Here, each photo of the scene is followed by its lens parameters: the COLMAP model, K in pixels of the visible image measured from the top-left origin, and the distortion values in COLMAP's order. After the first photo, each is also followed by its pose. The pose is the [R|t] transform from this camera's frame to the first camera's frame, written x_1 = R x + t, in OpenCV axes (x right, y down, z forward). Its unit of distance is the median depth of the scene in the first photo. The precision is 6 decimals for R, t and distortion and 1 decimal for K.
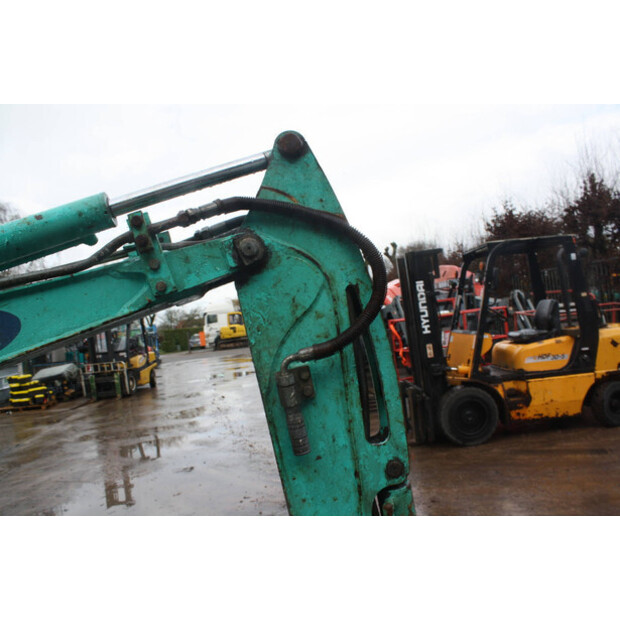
lens RADIAL K [[535.5, 0, 310.0], [0, 535.5, 310.0], [0, 0, 1]] dist [-0.172552, 0.199071]
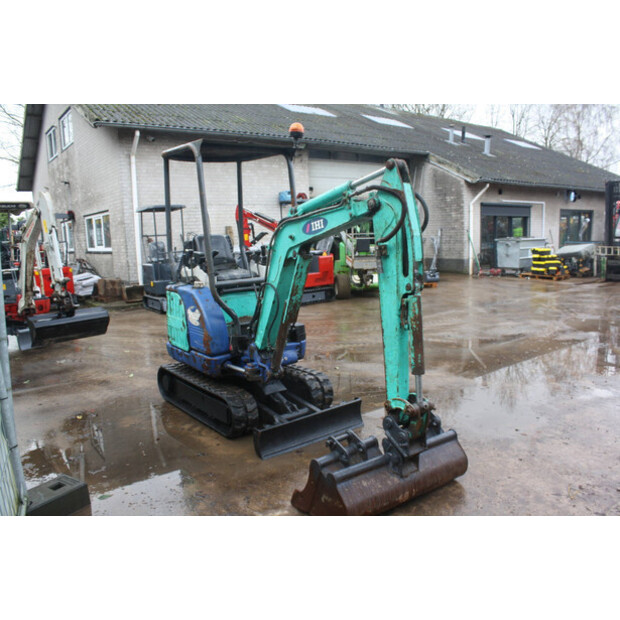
lens RADIAL K [[535.5, 0, 310.0], [0, 535.5, 310.0], [0, 0, 1]] dist [-0.172552, 0.199071]
pose [[0.525513, 0.225692, -0.820304, 0.160158], [-0.025478, 0.967915, 0.249982, -0.019126], [0.850404, -0.110469, 0.514403, -0.063752]]
